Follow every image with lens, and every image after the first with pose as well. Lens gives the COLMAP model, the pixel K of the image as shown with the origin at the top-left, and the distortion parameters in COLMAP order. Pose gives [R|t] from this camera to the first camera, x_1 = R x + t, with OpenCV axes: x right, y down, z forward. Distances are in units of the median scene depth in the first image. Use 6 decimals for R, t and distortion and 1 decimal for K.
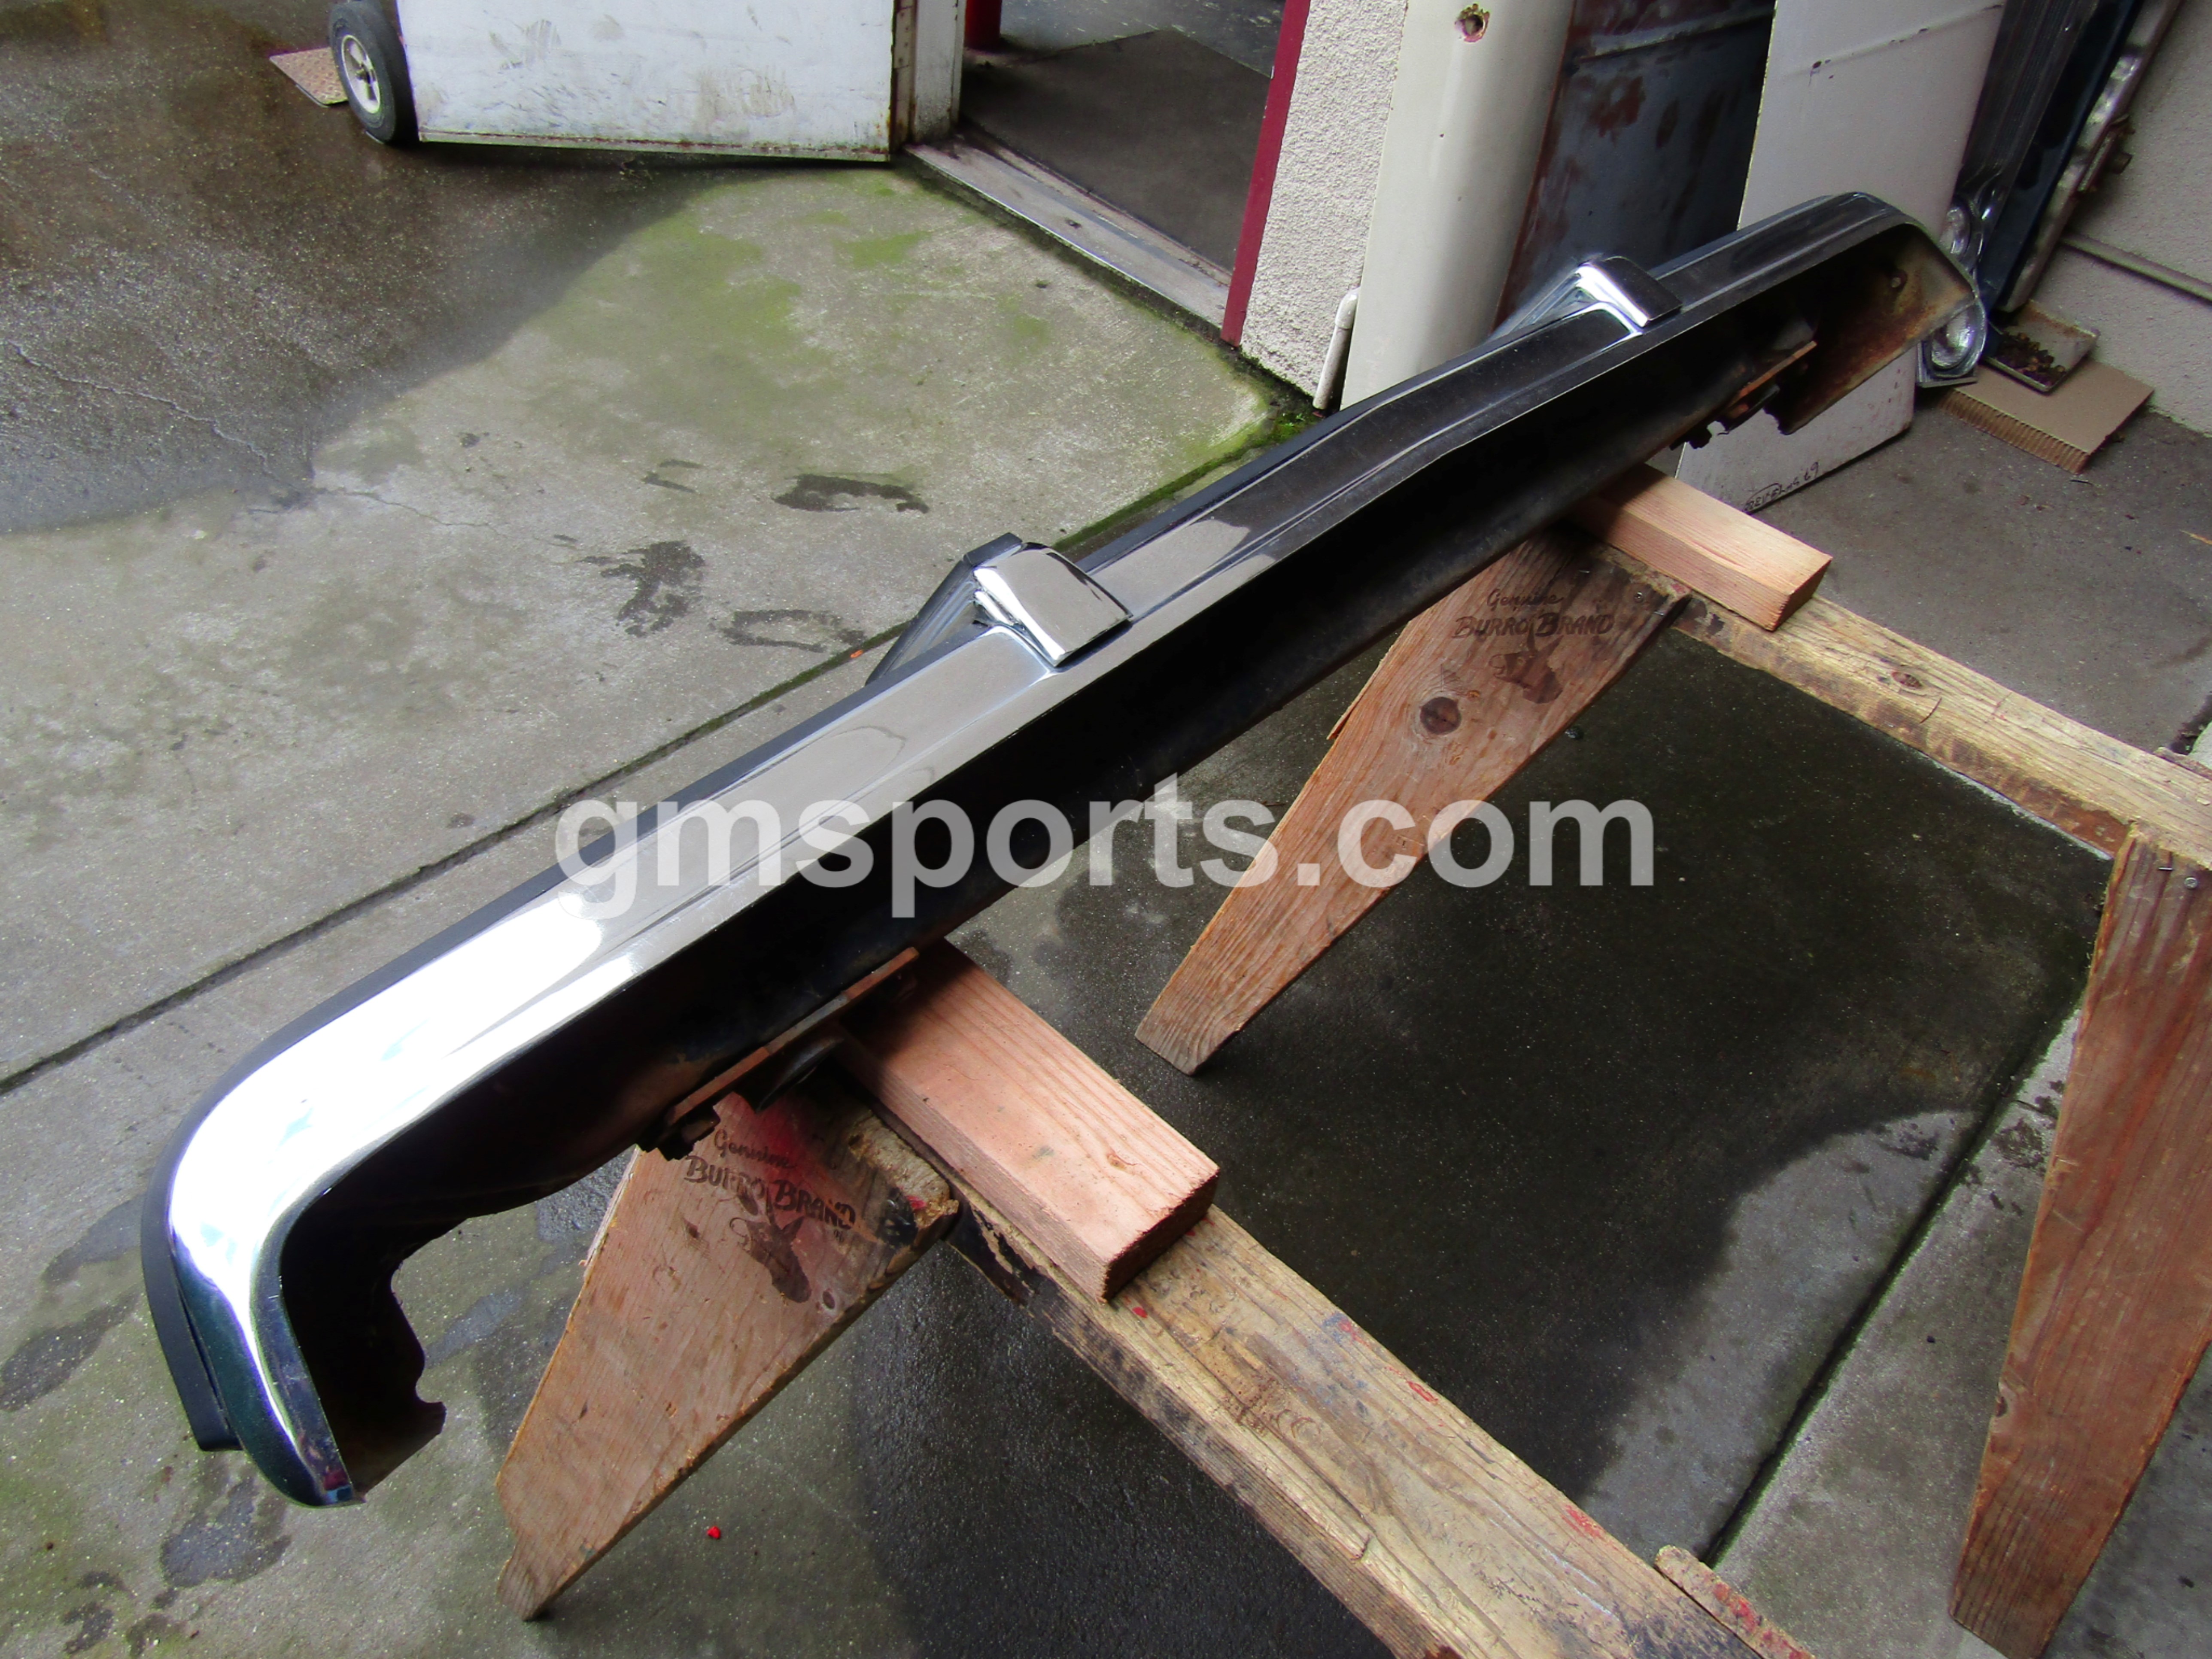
lens RADIAL K [[1575.2, 0, 1113.7], [0, 1575.2, 826.7], [0, 0, 1]] dist [-0.016697, 0.010642]
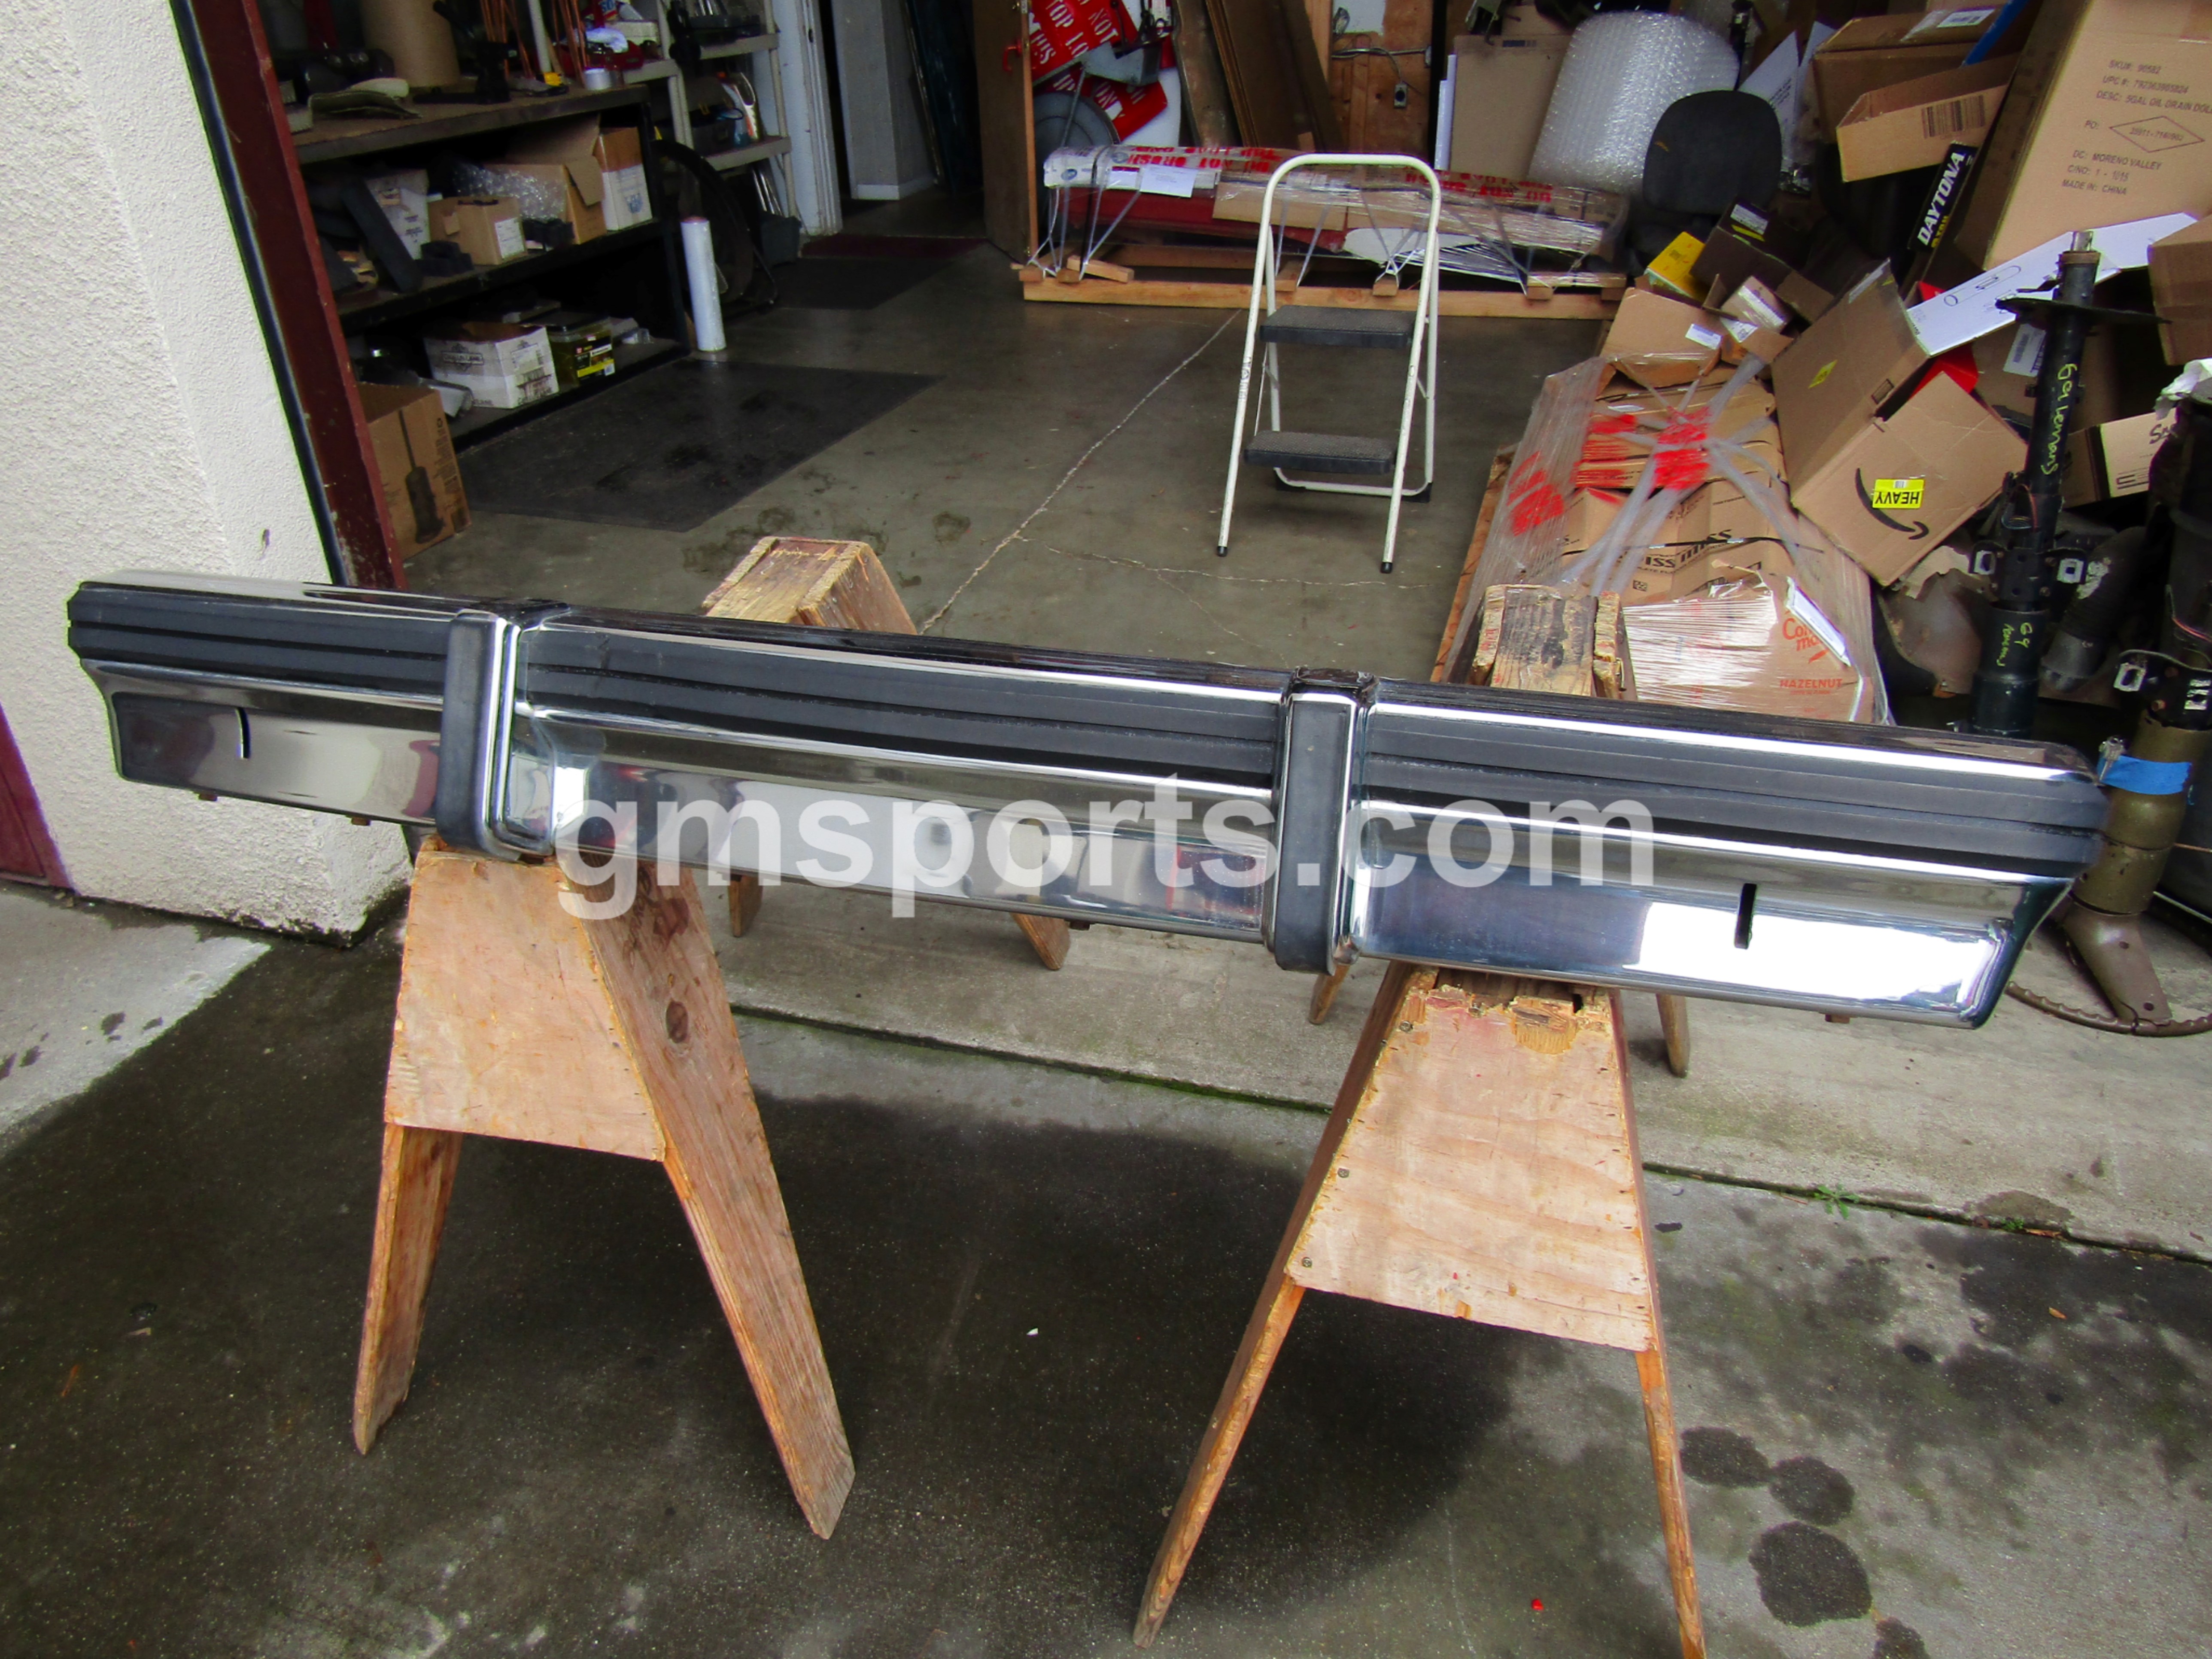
lens RADIAL K [[1575.2, 0, 1096.1], [0, 1575.2, 832.2], [0, 0, 1]] dist [-0.016697, 0.010642]
pose [[-0.439540, -0.554514, 0.706625, -0.434584], [0.611357, 0.391666, 0.687634, -0.508650], [-0.658063, 0.734243, 0.166853, 0.463608]]
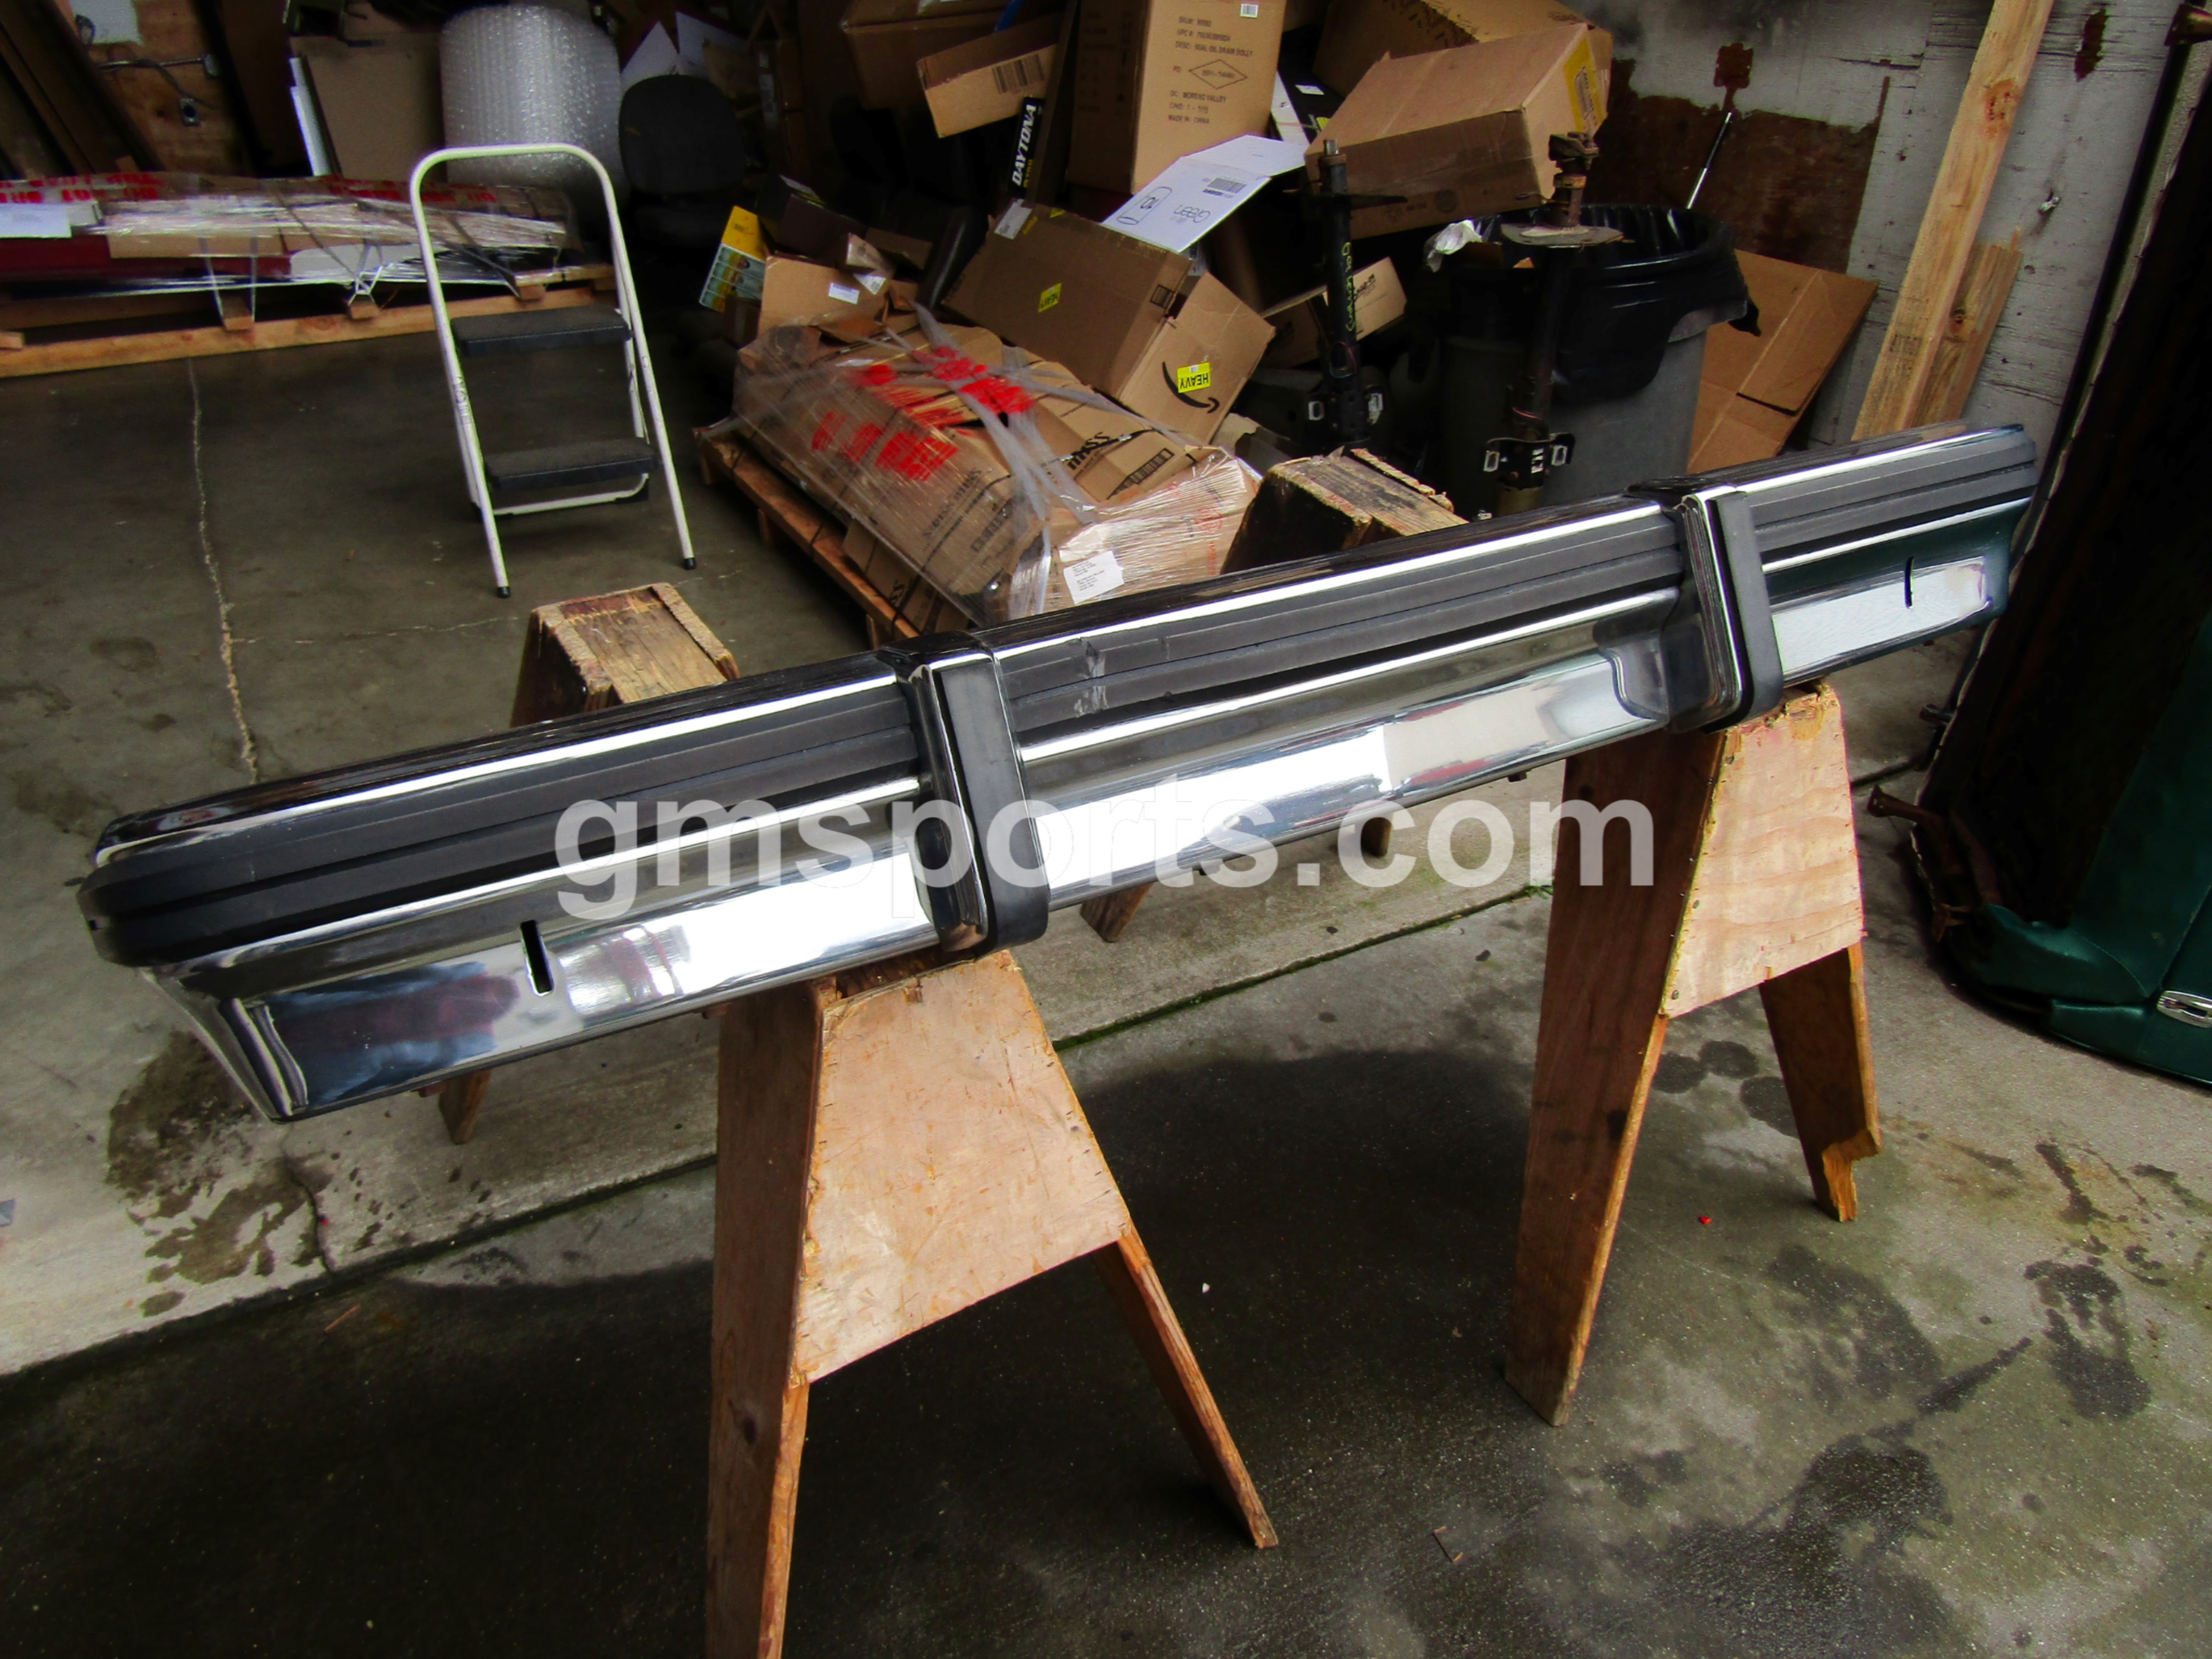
lens RADIAL K [[1575.2, 0, 1098.3], [0, 1575.2, 830.5], [0, 0, 1]] dist [-0.016697, 0.010642]
pose [[-0.936217, -0.279639, 0.212835, 0.028881], [0.143525, 0.248568, 0.957922, -0.738237], [-0.320777, 0.927370, -0.192578, 0.822893]]
